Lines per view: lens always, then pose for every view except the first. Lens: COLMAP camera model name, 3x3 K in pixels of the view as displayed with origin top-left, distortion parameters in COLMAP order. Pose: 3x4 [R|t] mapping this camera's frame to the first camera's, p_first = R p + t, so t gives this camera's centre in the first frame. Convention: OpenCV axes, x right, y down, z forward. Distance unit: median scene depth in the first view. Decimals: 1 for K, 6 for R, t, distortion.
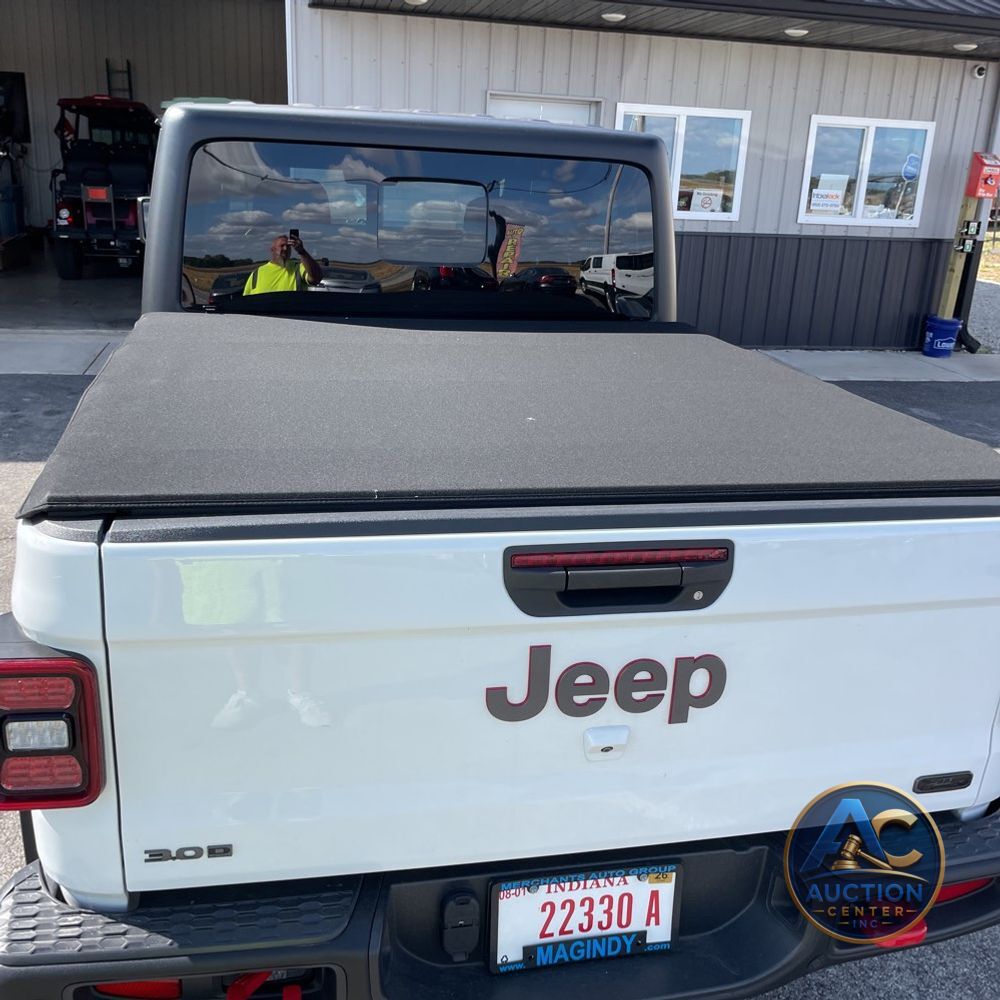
lens RADIAL K [[1009.3, 0, 489.1], [0, 1009.3, 493.3], [0, 0, 1]] dist [0.101651, -0.143097]
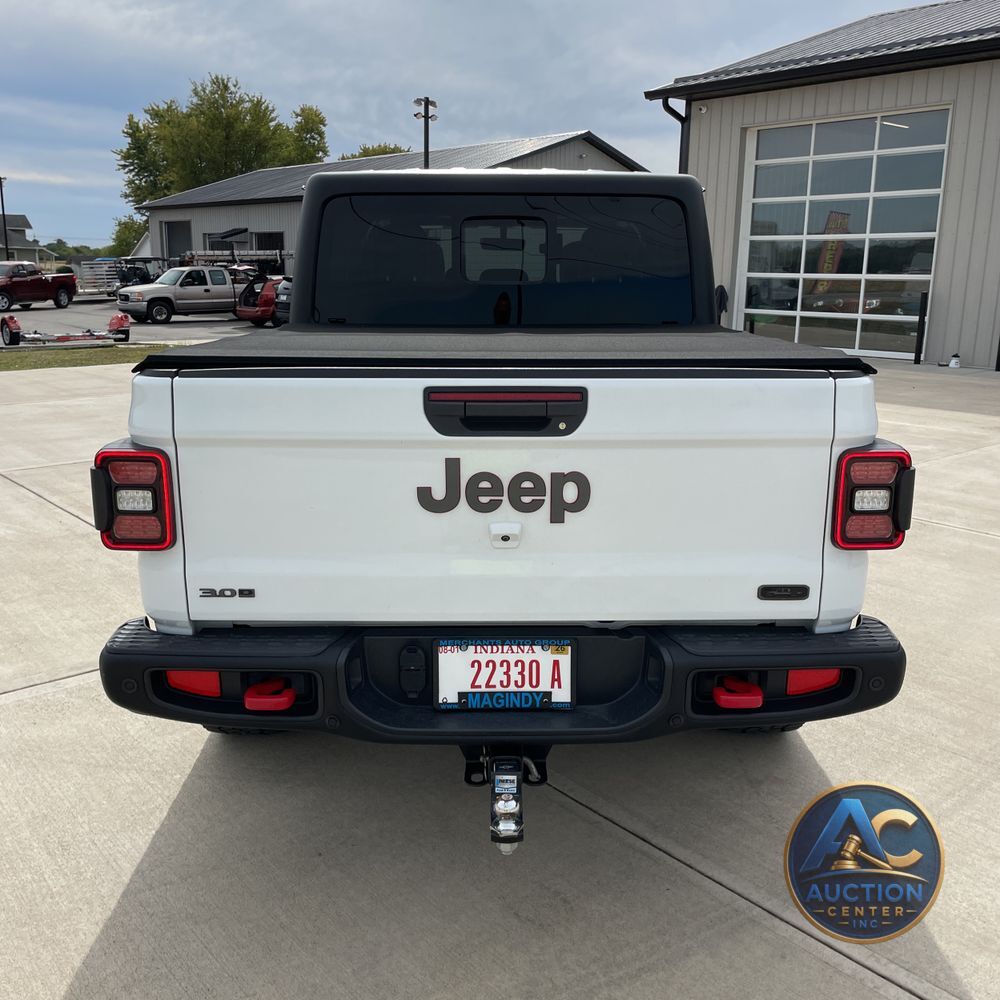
lens RADIAL K [[1006.3, 0, 494.2], [0, 1006.3, 497.9], [0, 0, 1]] dist [0.108335, -0.155545]
pose [[0.979113, -0.004528, -0.203267, 0.364227], [-0.018528, 0.993605, -0.111379, 0.330072], [0.202471, 0.112819, 0.972768, -0.370083]]
